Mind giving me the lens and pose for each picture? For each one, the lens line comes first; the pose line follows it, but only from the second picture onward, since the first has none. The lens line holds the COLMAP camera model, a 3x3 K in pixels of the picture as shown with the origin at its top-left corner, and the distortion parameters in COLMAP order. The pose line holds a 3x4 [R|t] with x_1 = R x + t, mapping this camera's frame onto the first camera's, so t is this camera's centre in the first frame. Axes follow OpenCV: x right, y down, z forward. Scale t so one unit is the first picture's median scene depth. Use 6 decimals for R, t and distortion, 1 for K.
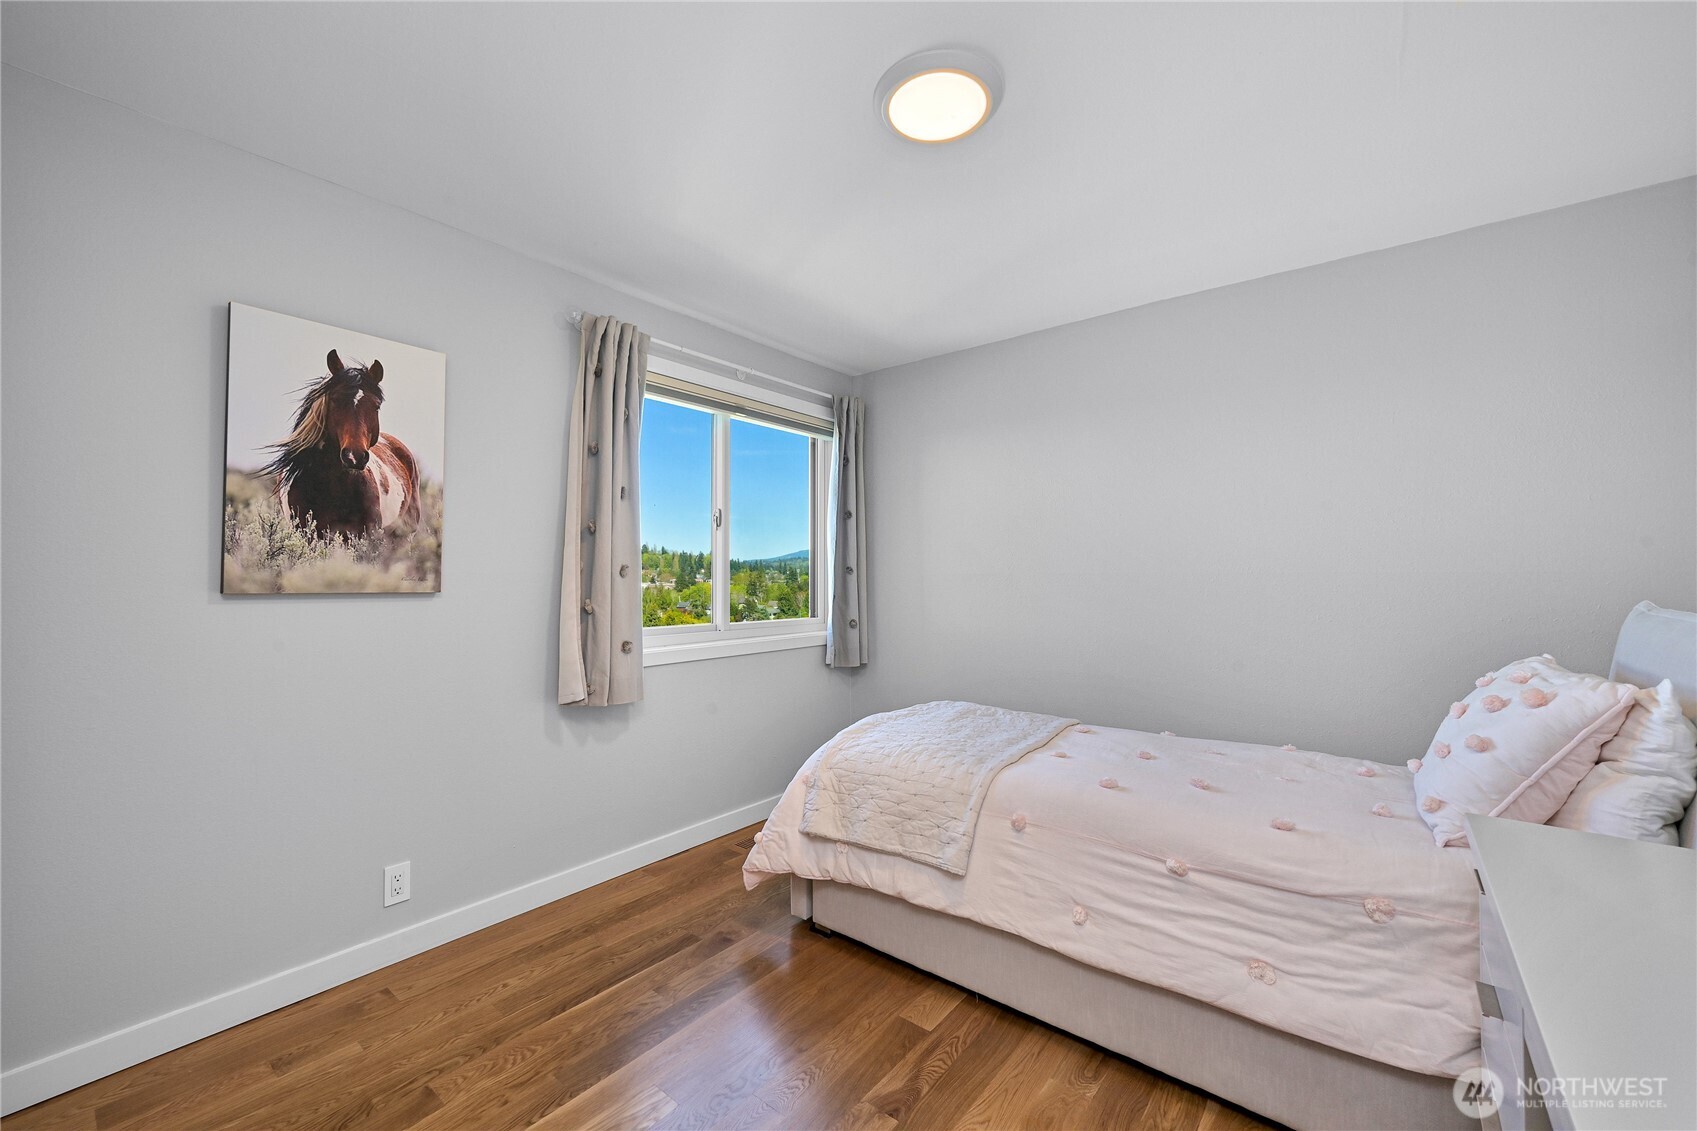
lens RADIAL K [[663.9, 0, 855.0], [0, 663.9, 572.1], [0, 0, 1]] dist [-0.002909, -0.000084]
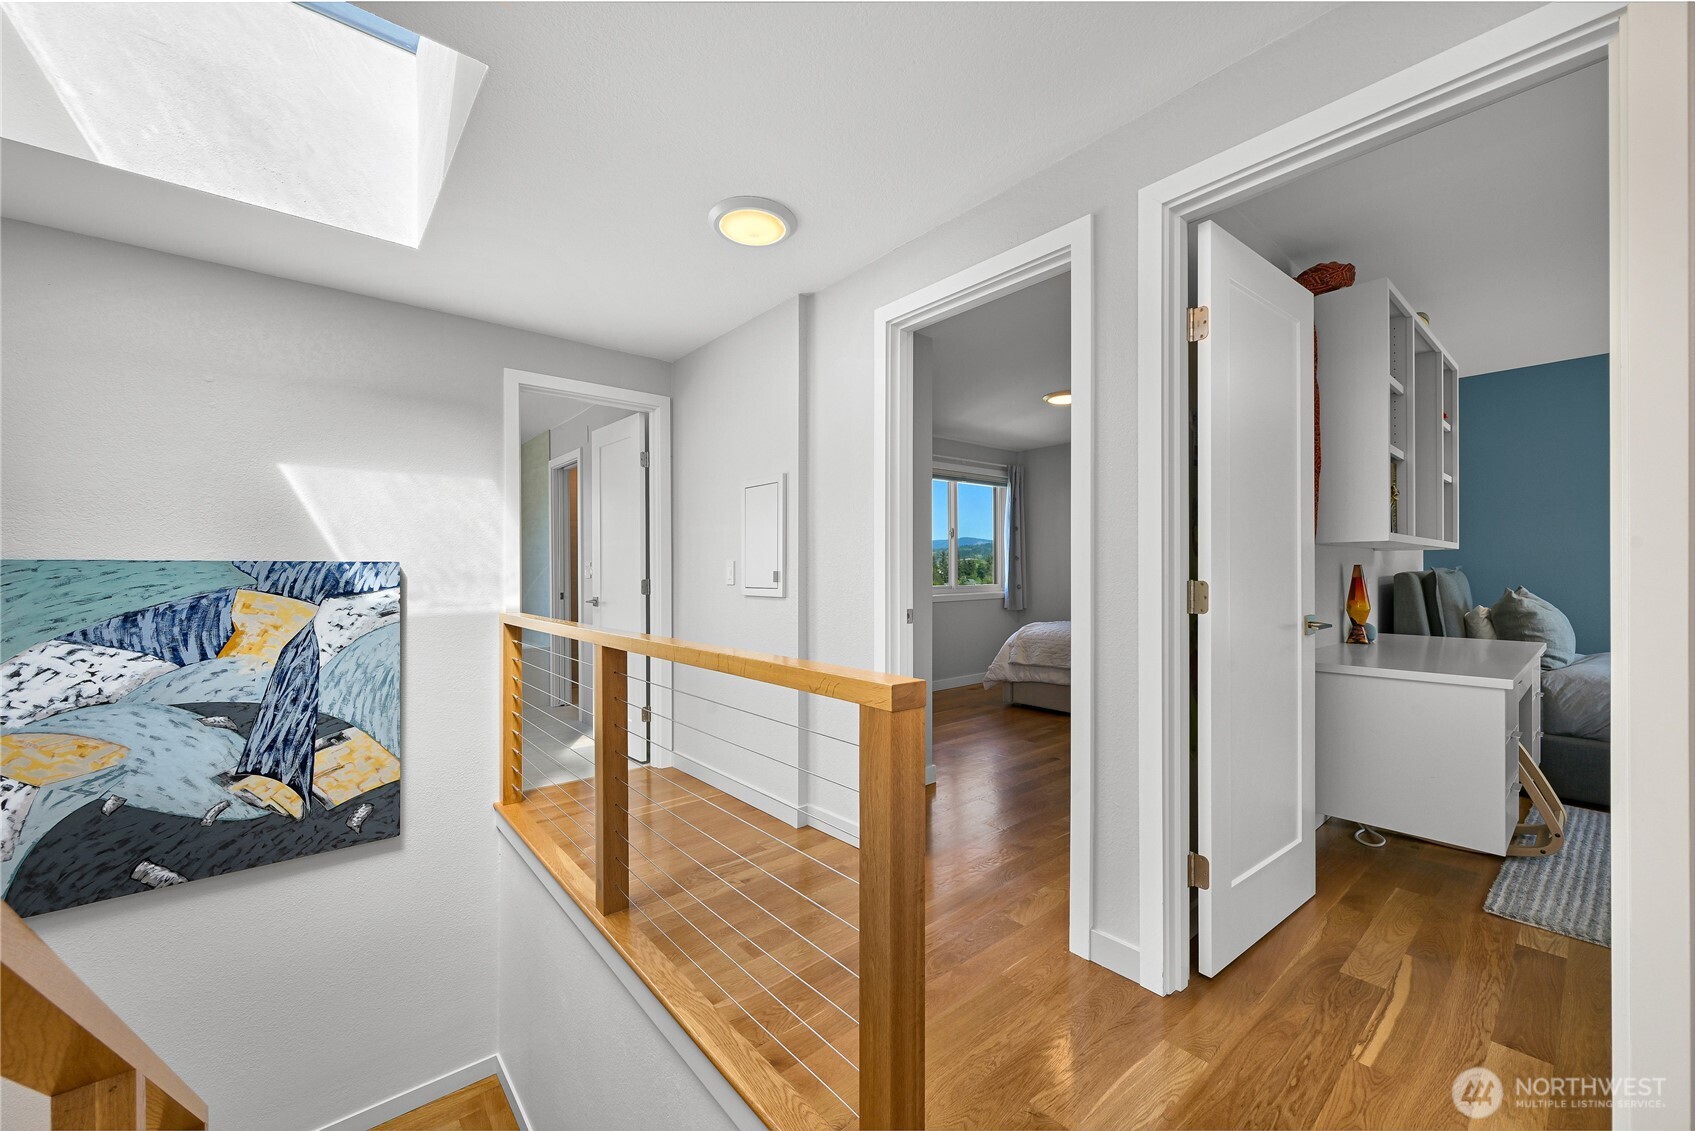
lens RADIAL K [[663.5, 0, 854.5], [0, 663.5, 572.1], [0, 0, 1]] dist [-0.002909, -0.000084]
pose [[0.982590, -0.010037, -0.185514, -0.112191], [0.010585, 0.999942, 0.001961, 0.027960], [0.185483, -0.003890, 0.982640, -0.924647]]
